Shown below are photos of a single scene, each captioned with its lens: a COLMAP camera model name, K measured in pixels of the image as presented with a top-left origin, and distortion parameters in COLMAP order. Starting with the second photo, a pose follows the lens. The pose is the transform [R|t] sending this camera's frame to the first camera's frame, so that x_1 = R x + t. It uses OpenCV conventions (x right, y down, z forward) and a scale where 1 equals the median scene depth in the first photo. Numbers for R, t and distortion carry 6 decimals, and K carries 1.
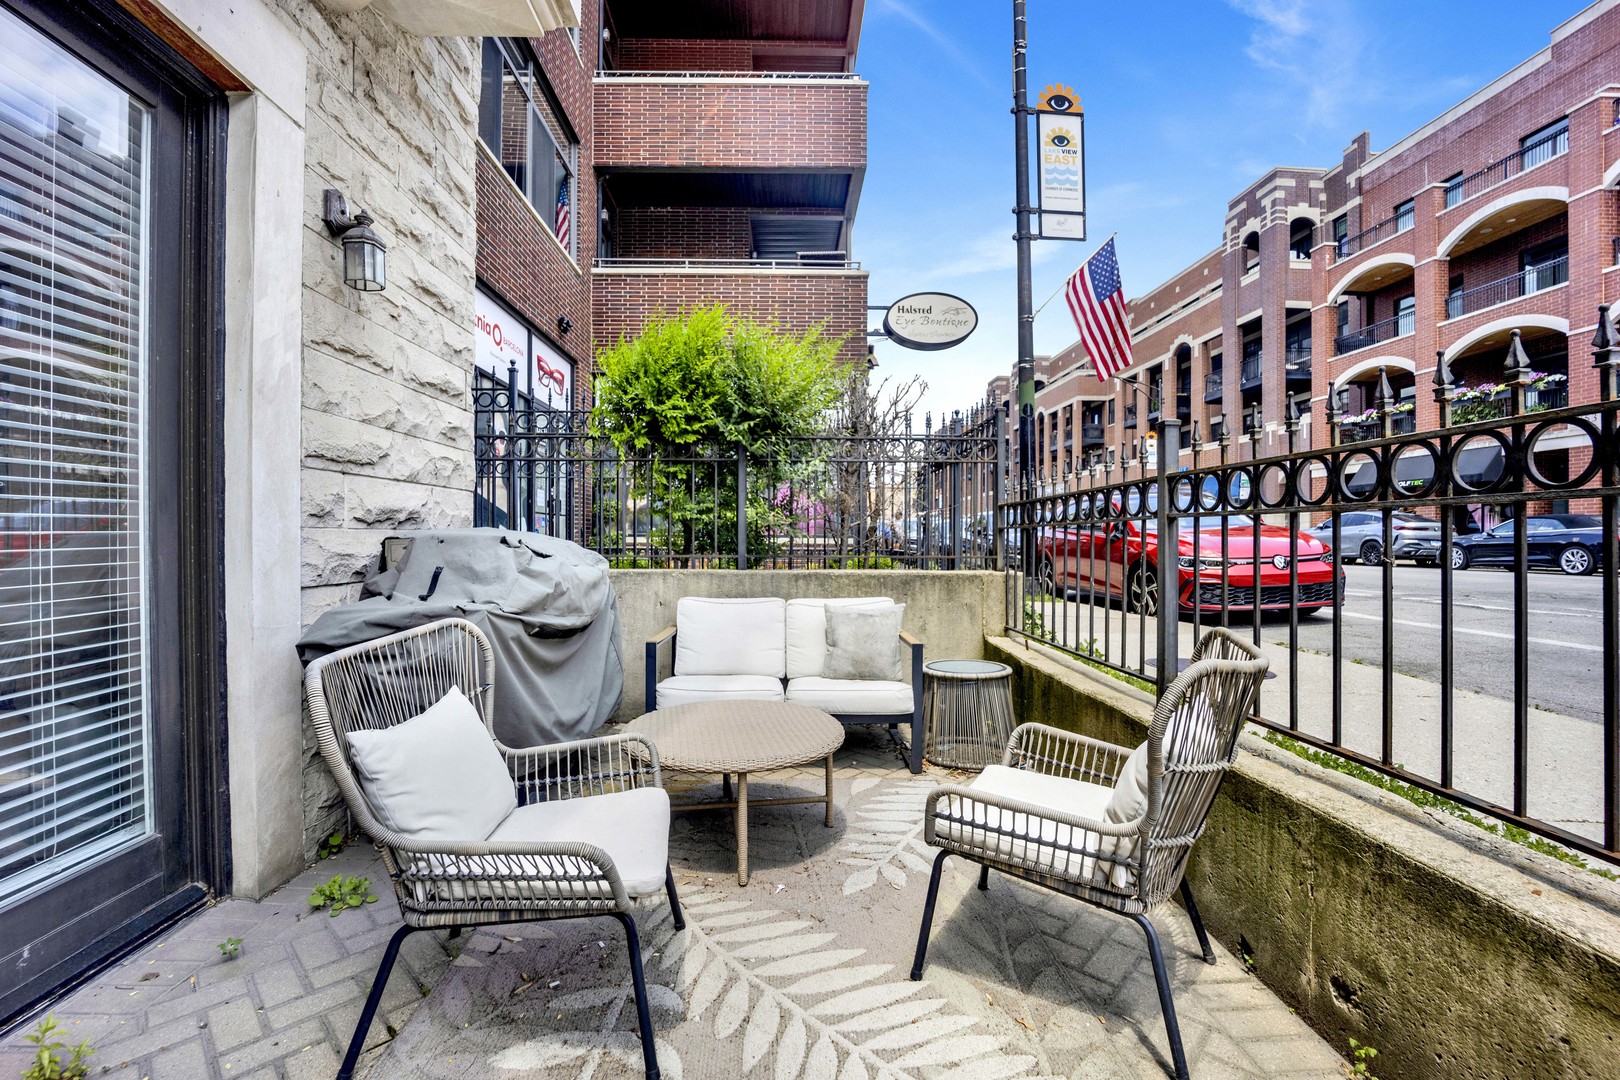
lens RADIAL K [[676.6, 0, 794.9], [0, 676.6, 539.8], [0, 0, 1]] dist [-0.016284, 0.000211]
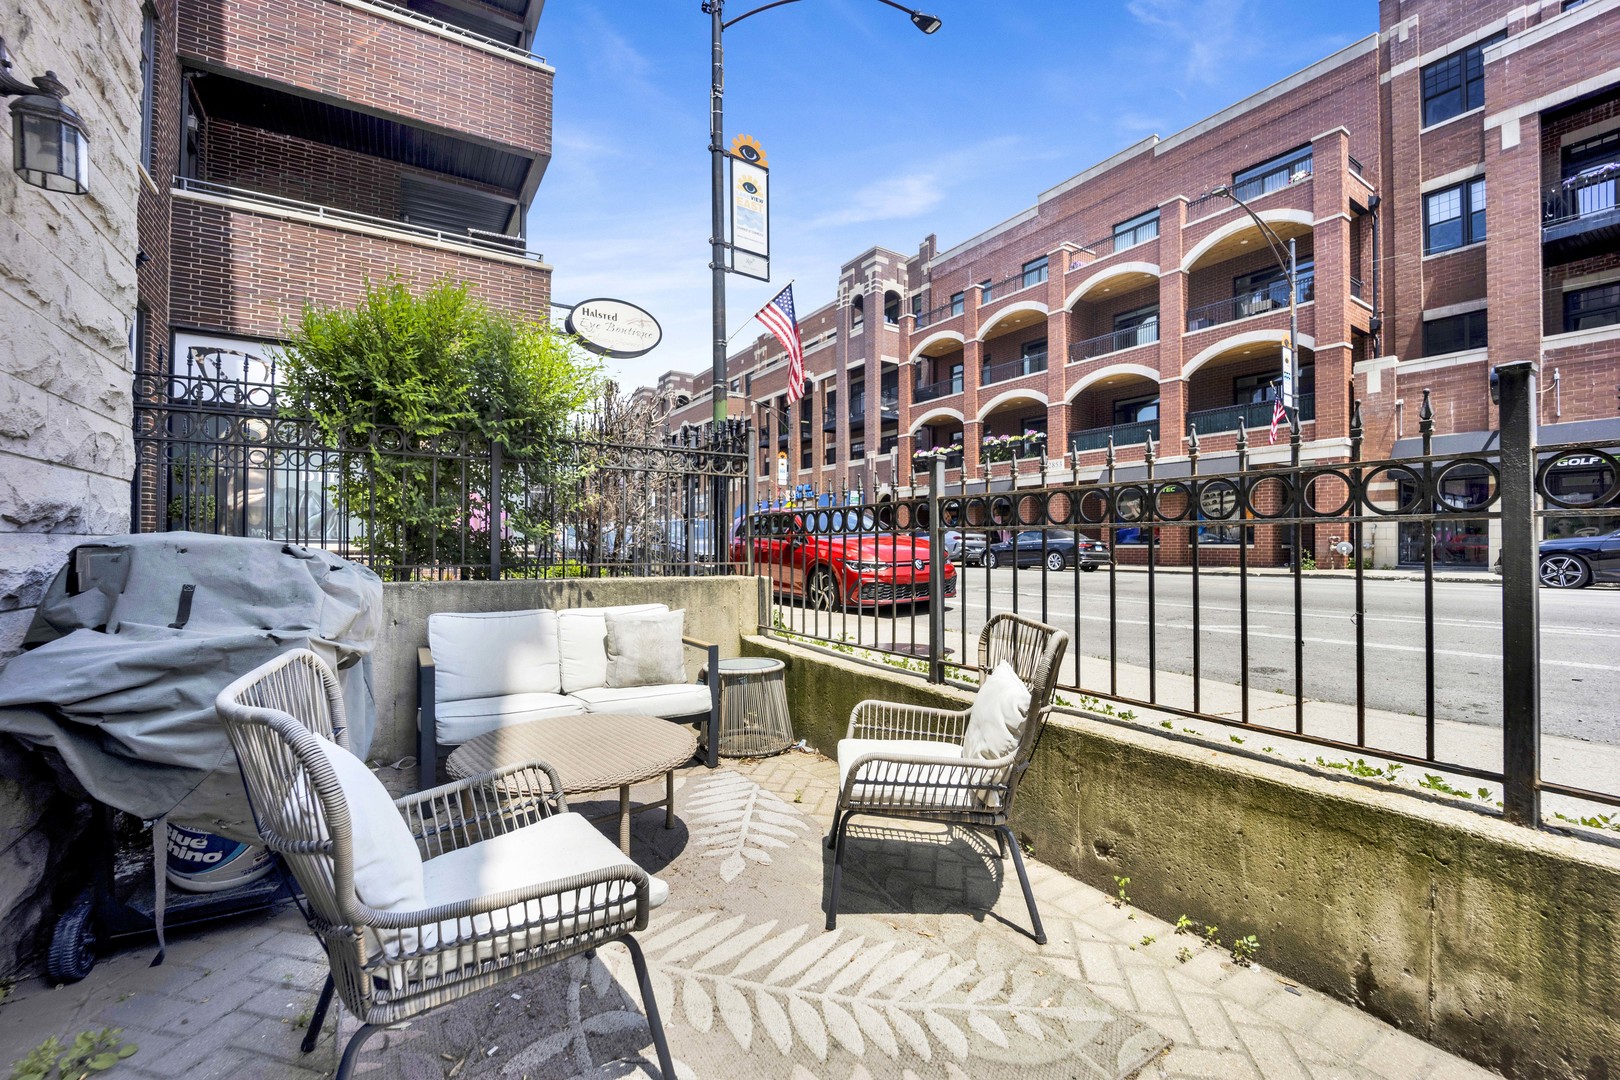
lens RADIAL K [[676.6, 0, 794.9], [0, 676.6, 539.8], [0, 0, 1]] dist [-0.016284, 0.000211]
pose [[0.860570, 0.005452, 0.509303, -0.104903], [-0.000514, 0.999951, -0.009836, -0.000873], [-0.509332, 0.008203, 0.860531, 0.007128]]
